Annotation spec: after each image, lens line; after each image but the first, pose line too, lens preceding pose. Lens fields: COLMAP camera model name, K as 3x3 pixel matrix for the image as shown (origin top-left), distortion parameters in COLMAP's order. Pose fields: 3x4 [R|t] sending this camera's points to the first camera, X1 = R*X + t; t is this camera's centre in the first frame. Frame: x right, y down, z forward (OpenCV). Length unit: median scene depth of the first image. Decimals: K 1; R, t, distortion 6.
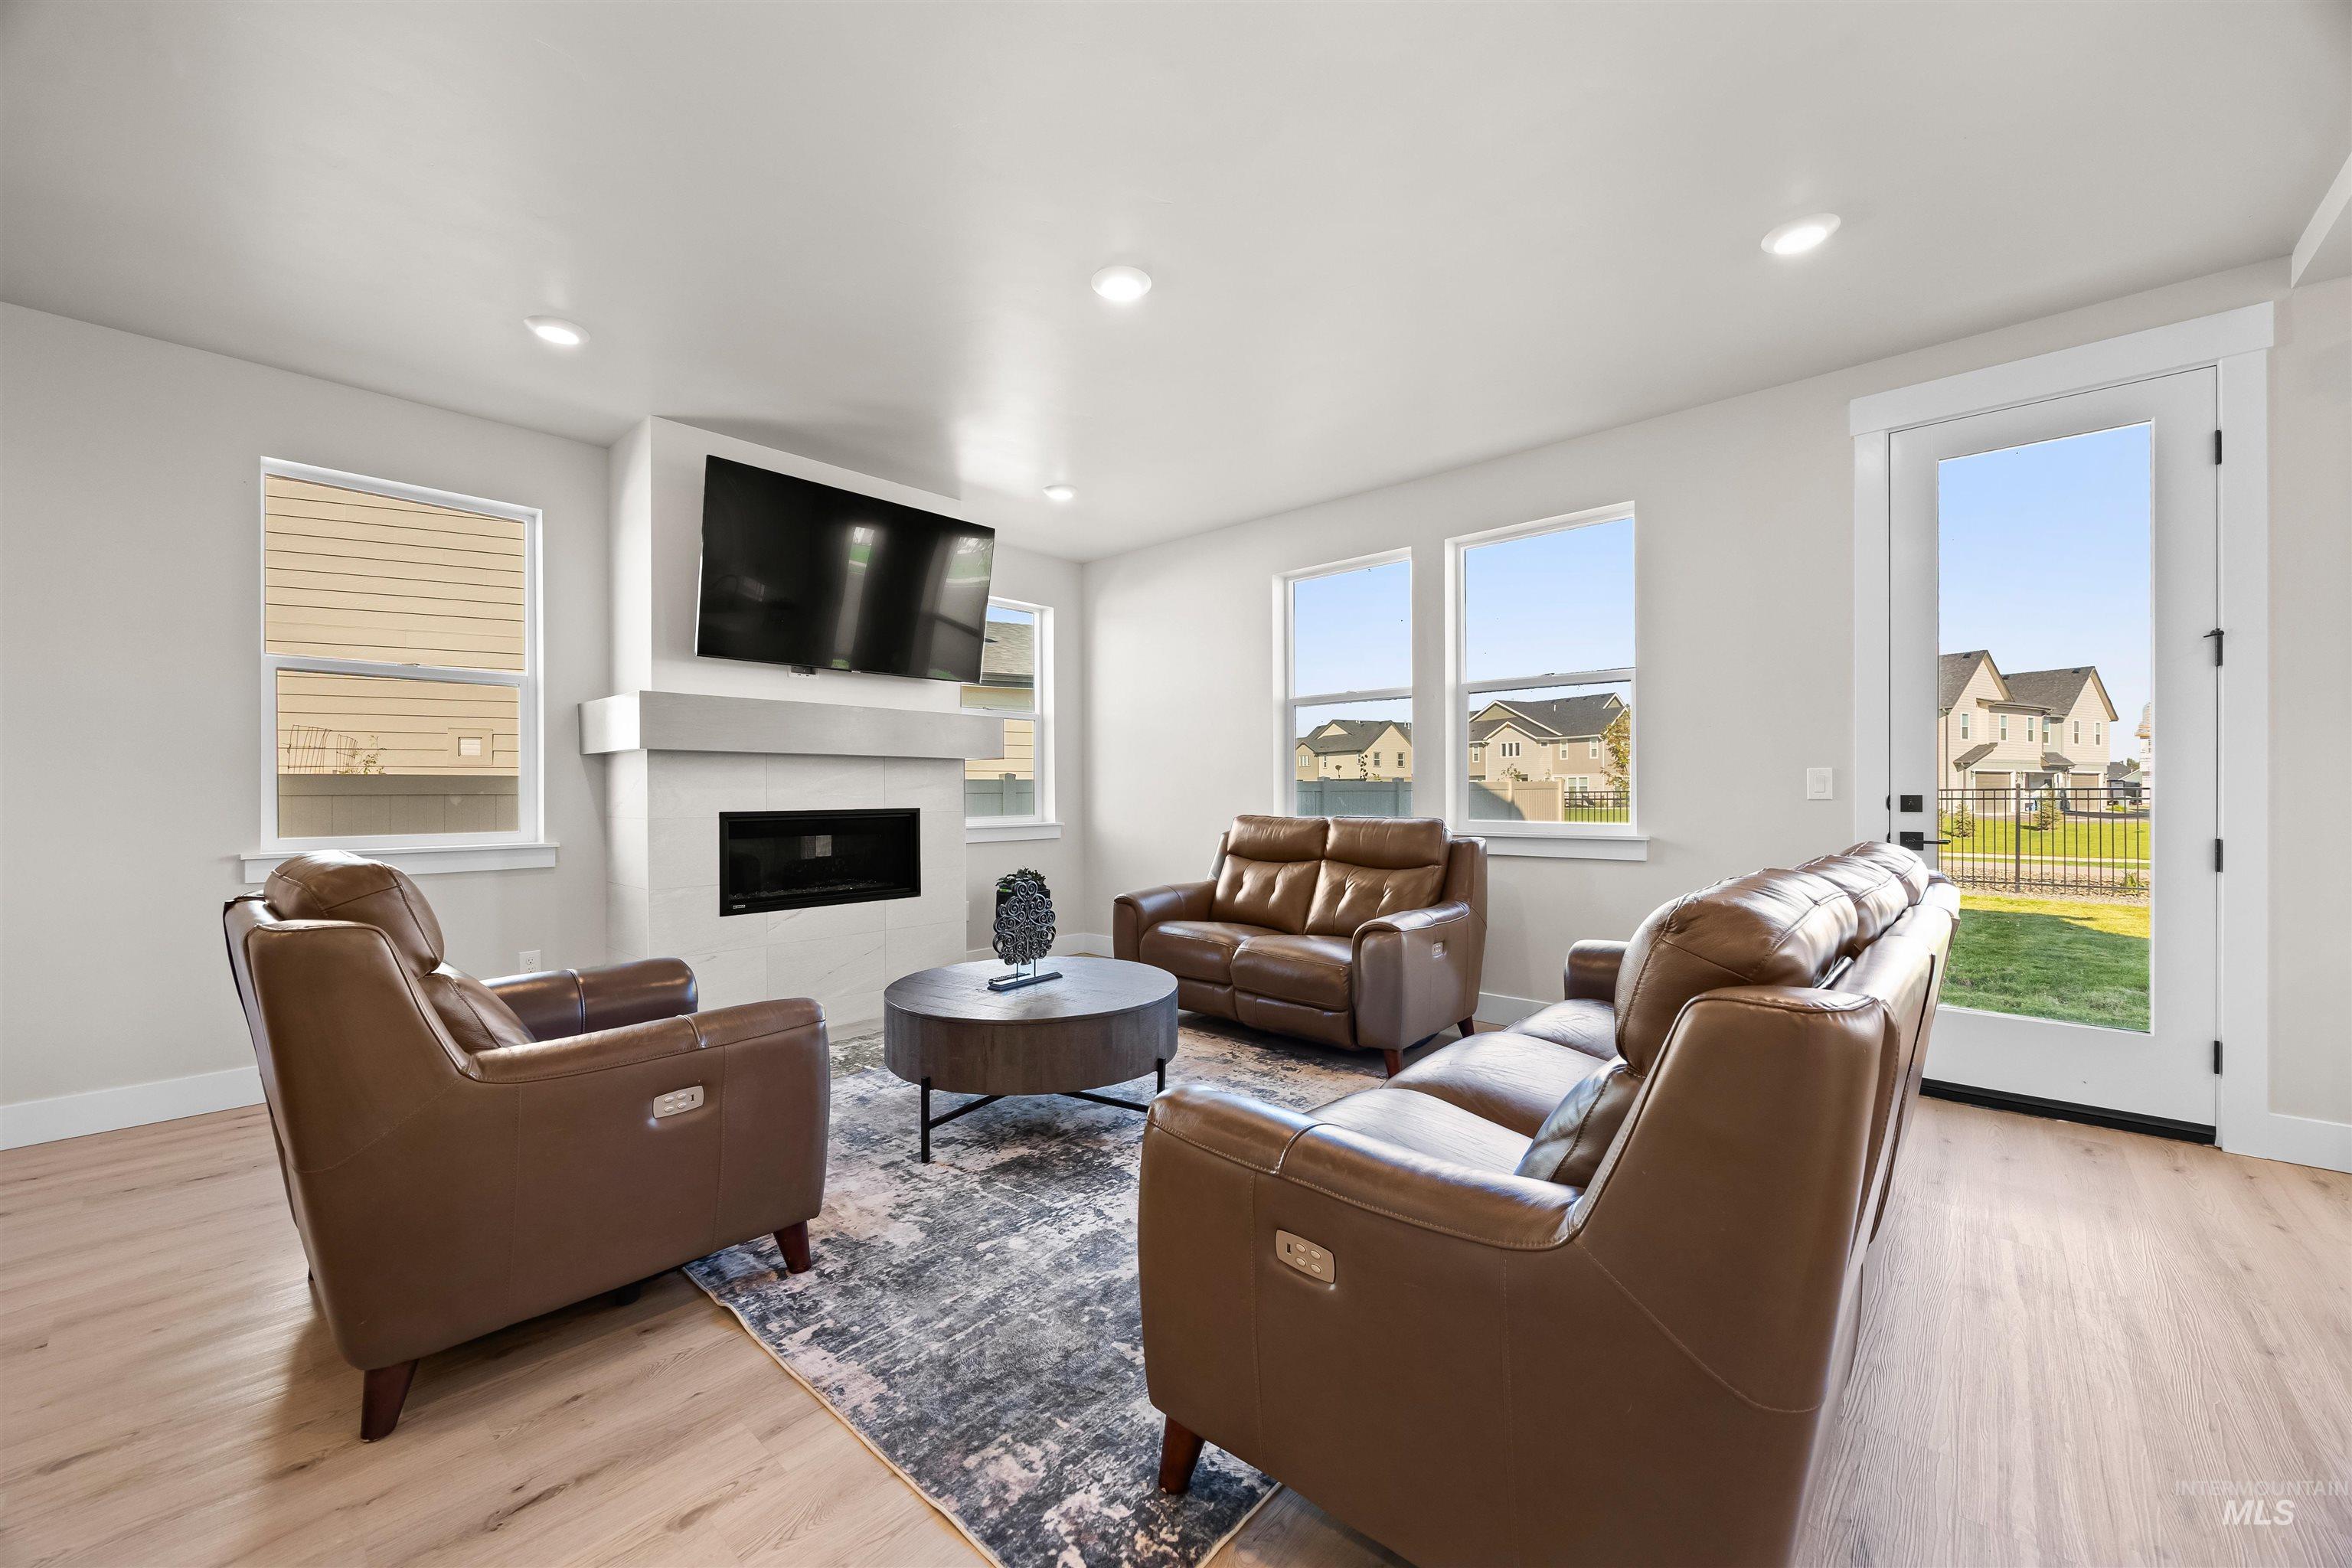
lens RADIAL K [[904.0, 0, 1175.5], [0, 904.0, 791.9], [0, 0, 1]] dist [0.000819, -0.000076]
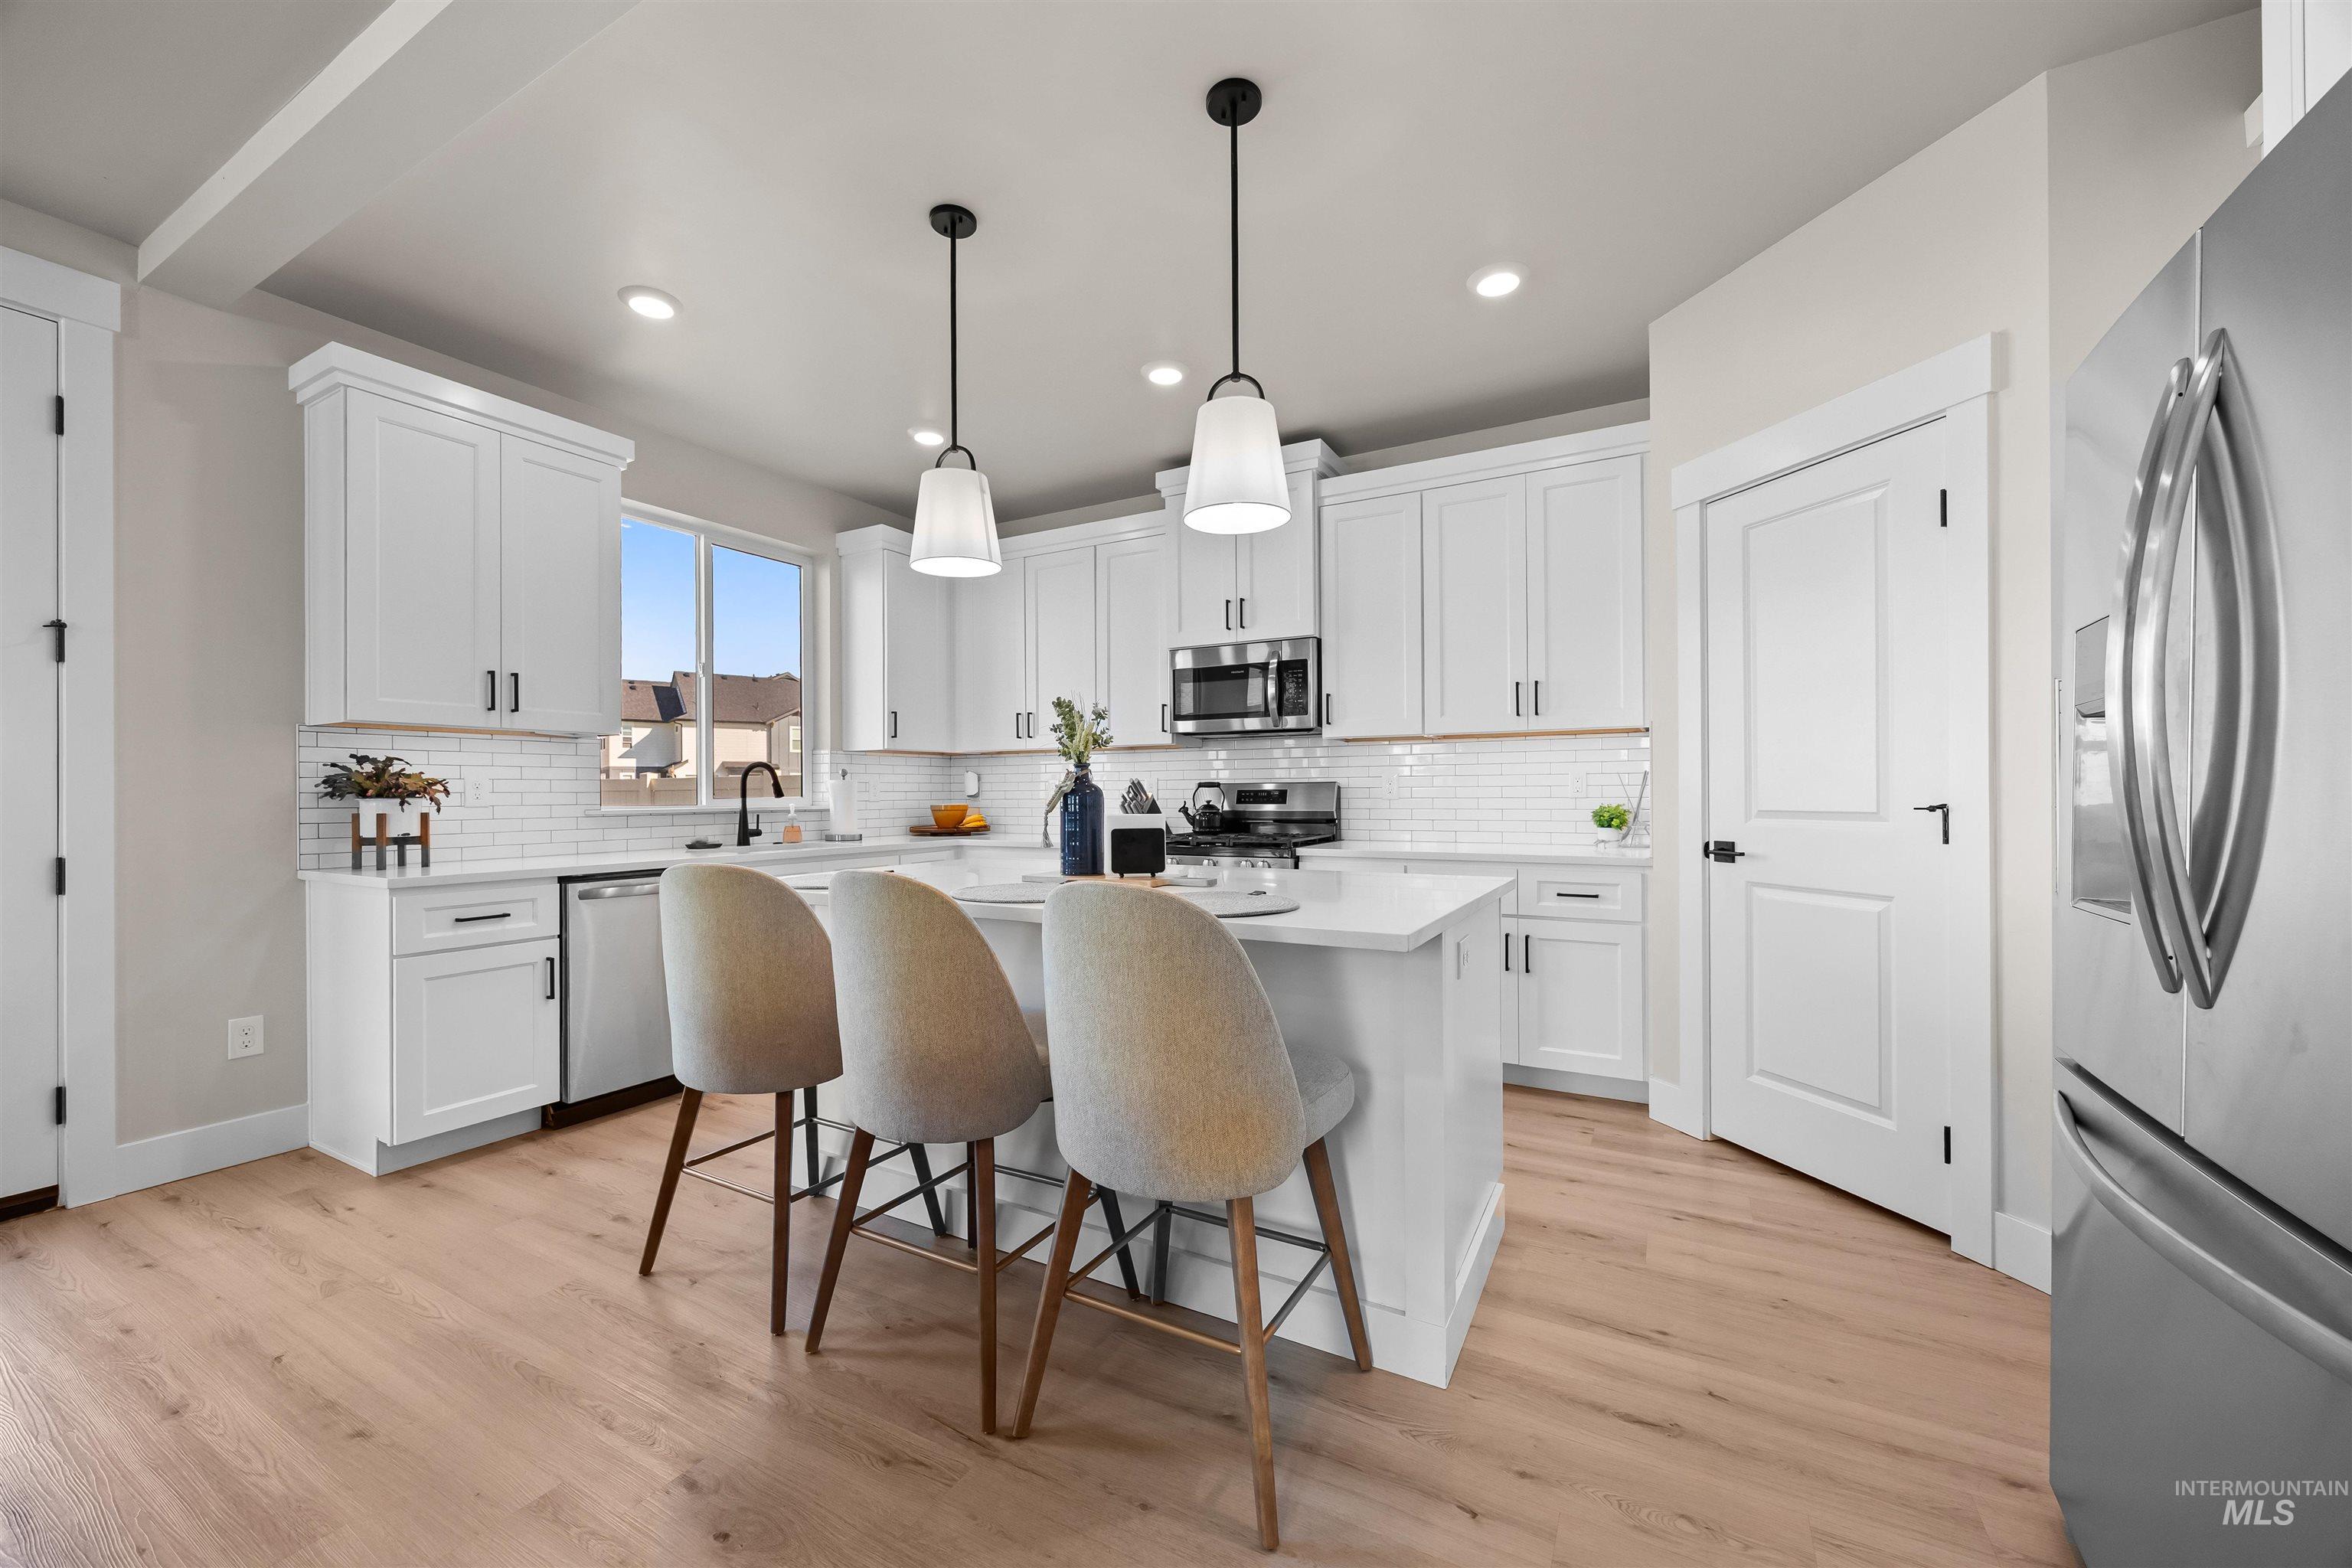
lens RADIAL K [[904.0, 0, 1164.0], [0, 904.0, 791.5], [0, 0, 1]] dist [0.000819, -0.000076]
pose [[-0.212991, 0.005842, 0.977037, 0.046016], [0.008889, 0.999952, -0.004041, 0.000451], [-0.977014, 0.007824, -0.213033, 0.105137]]
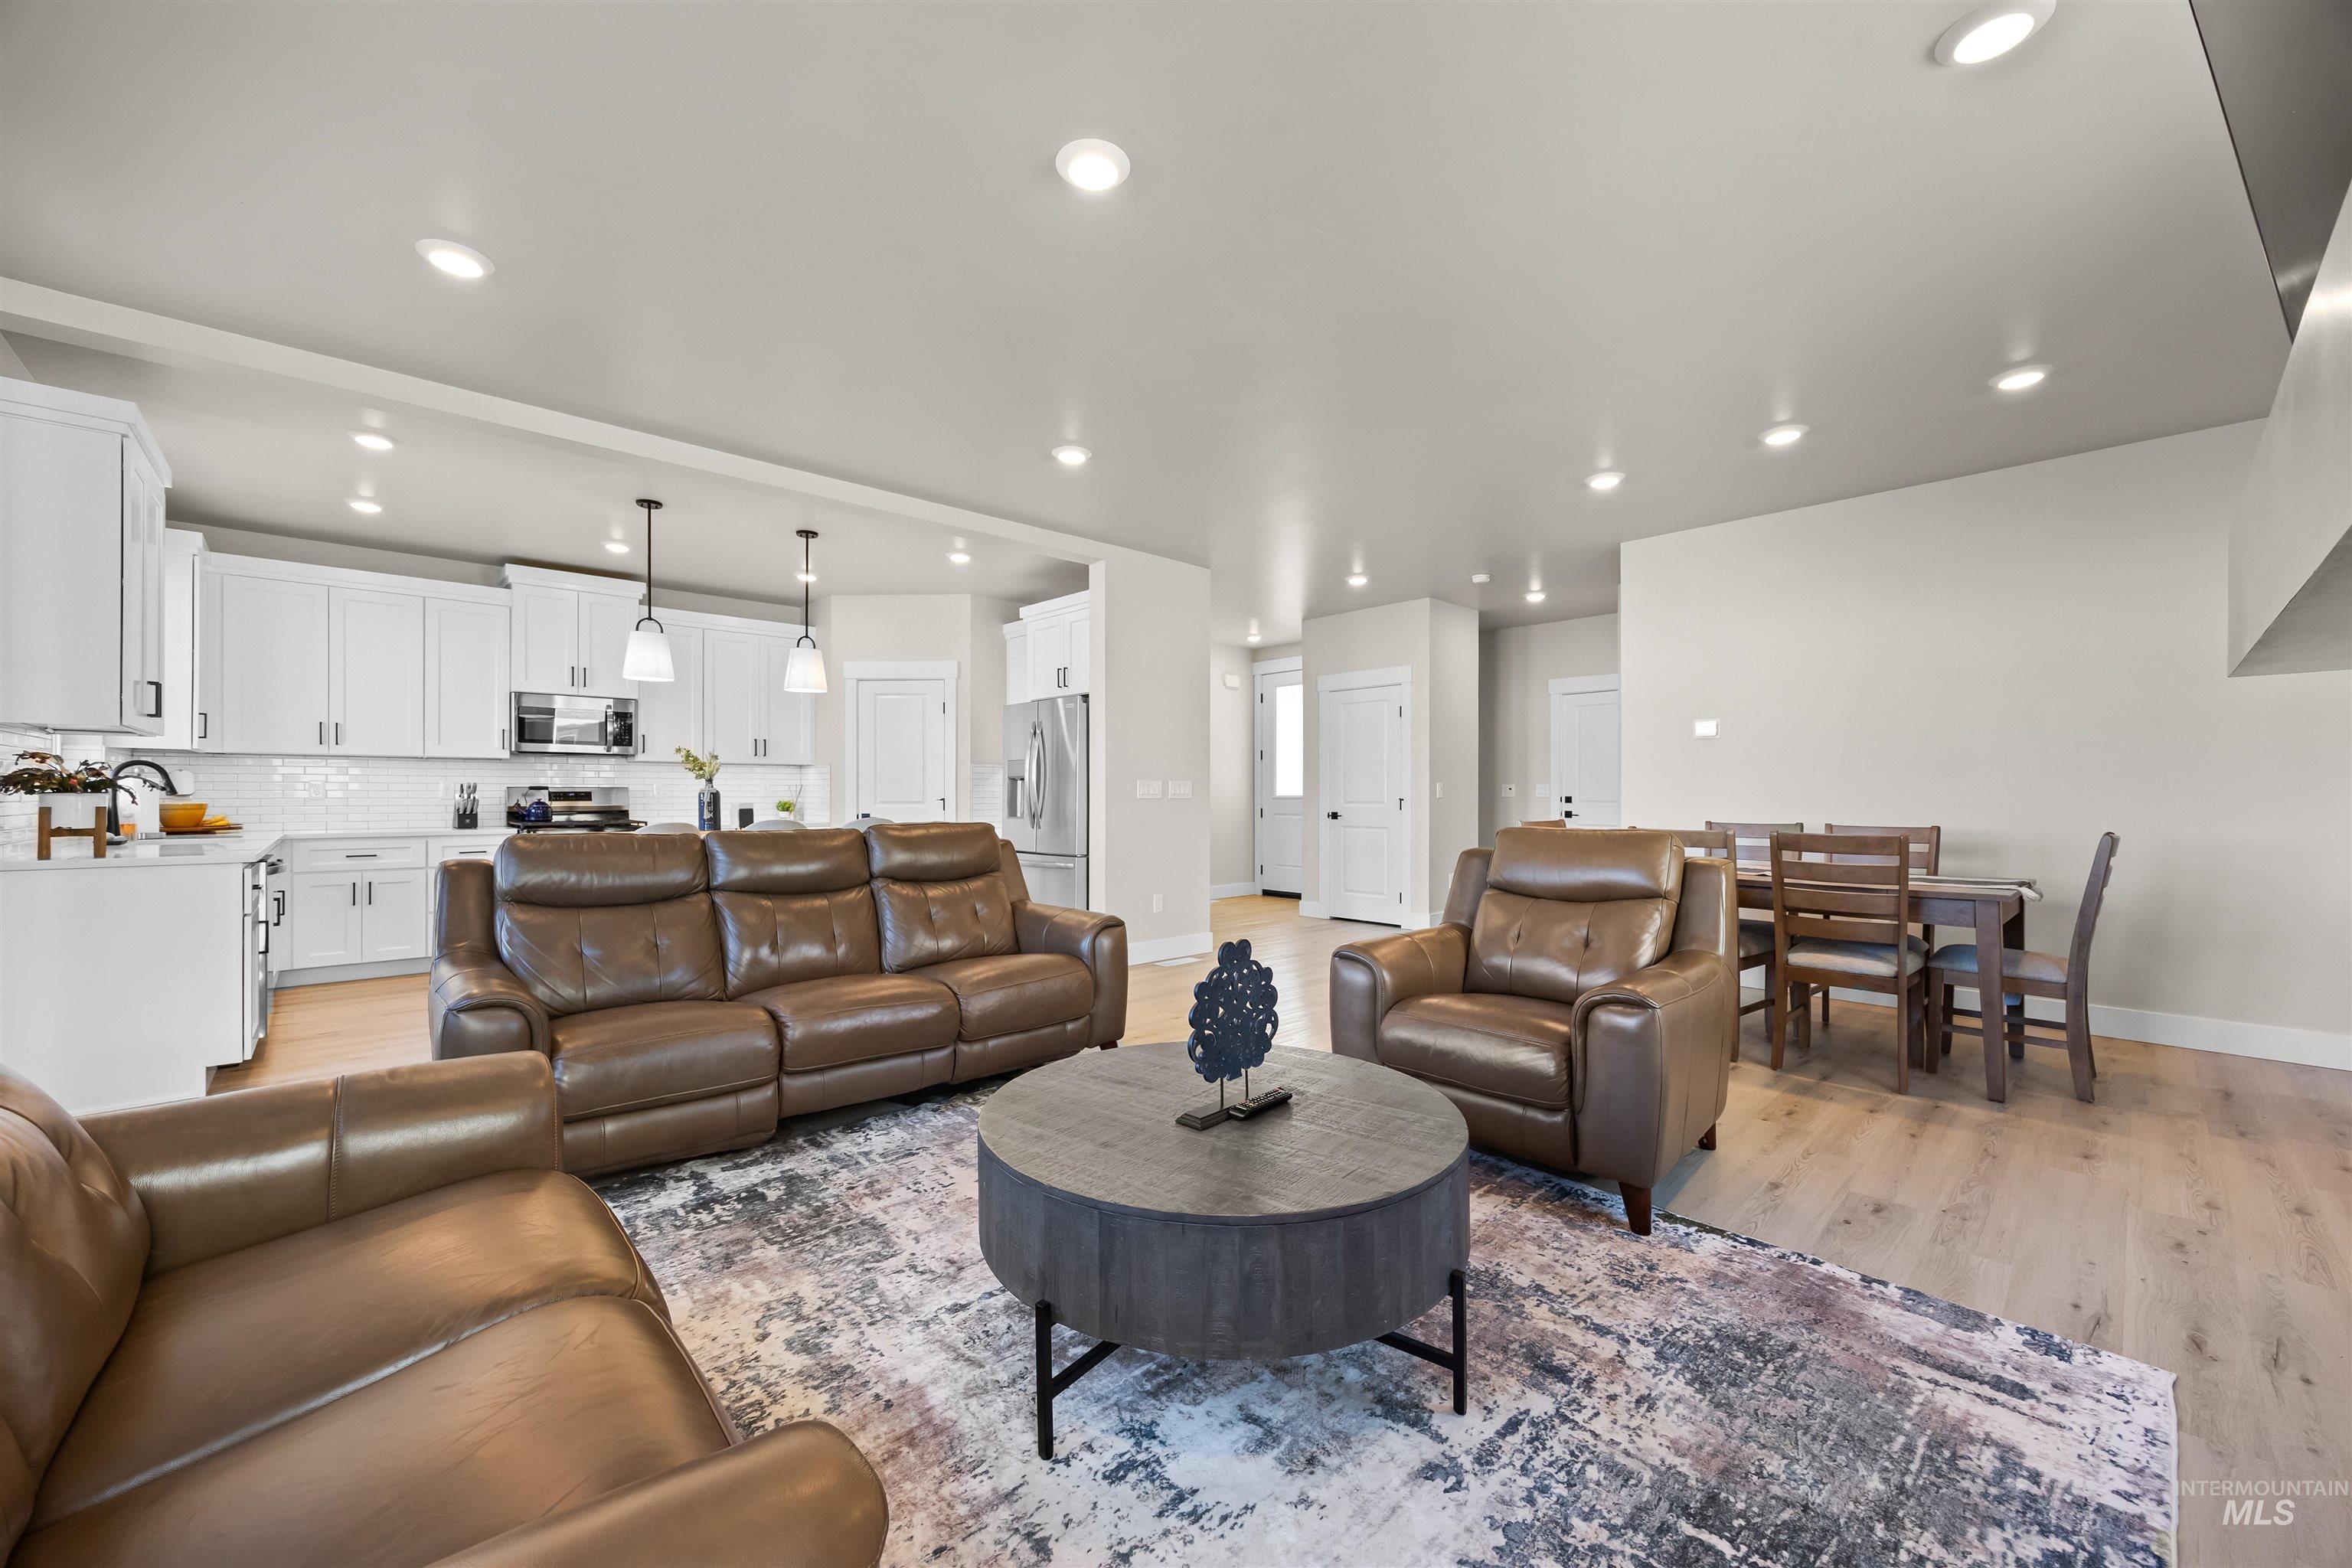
lens RADIAL K [[904.0, 0, 1182.2], [0, 904.0, 795.5], [0, 0, 1]] dist [0.000819, -0.000076]
pose [[-0.996810, 0.010348, 0.079138, -0.434269], [0.009886, 0.999932, -0.006222, 0.059091], [-0.079197, -0.005420, -0.996844, 3.218293]]
